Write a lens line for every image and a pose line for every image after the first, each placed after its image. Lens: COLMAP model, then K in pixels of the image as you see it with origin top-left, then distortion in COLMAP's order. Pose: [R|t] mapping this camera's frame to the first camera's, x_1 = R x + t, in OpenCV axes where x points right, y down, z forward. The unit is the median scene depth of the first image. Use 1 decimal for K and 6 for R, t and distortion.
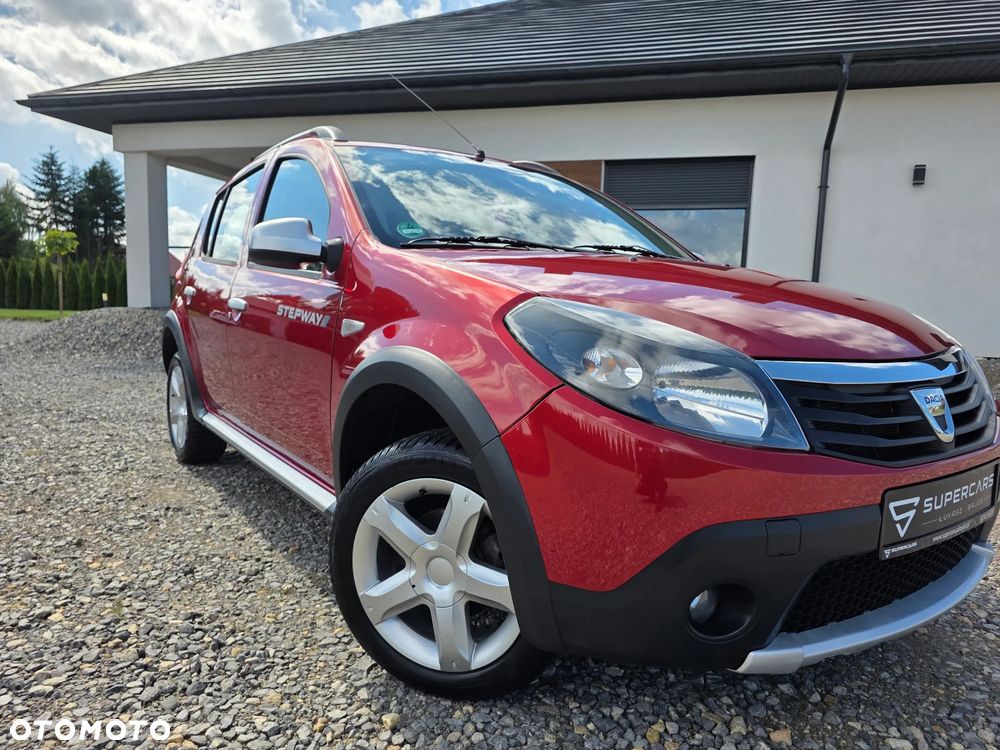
lens RADIAL K [[670.6, 0, 504.8], [0, 670.6, 378.3], [0, 0, 1]] dist [0.043902, -0.036257]
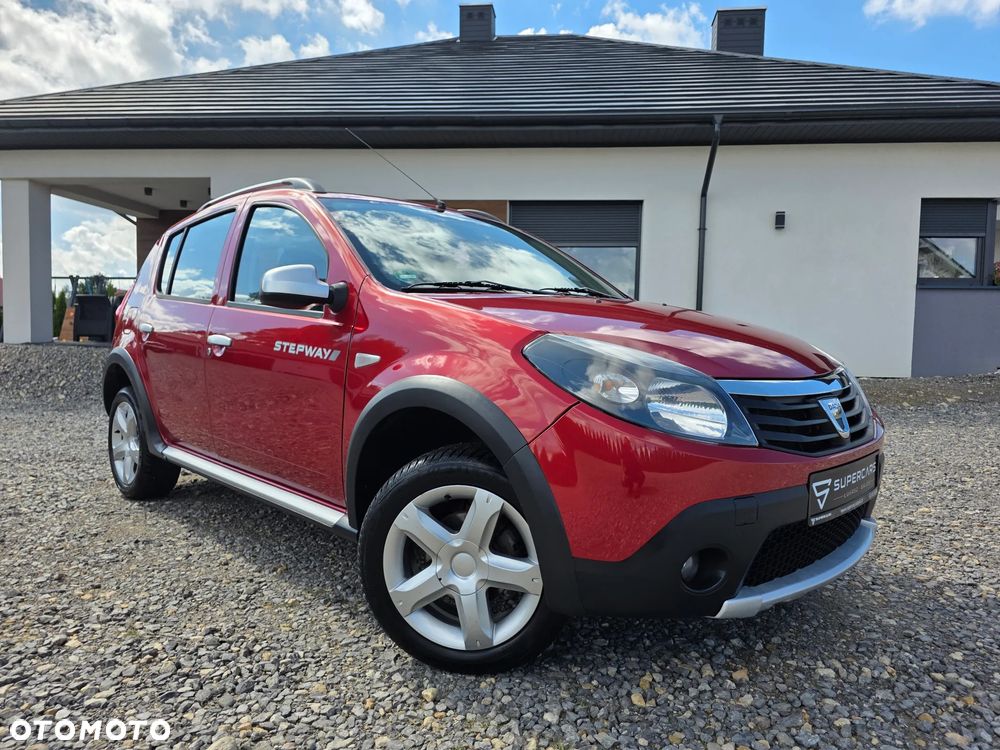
lens RADIAL K [[670.6, 0, 507.1], [0, 670.6, 369.0], [0, 0, 1]] dist [0.043902, -0.036257]
pose [[0.985914, -0.020348, 0.166012, -0.182247], [0.029655, 0.998113, -0.053776, 0.007859], [-0.164604, 0.057942, 0.984656, -0.173367]]
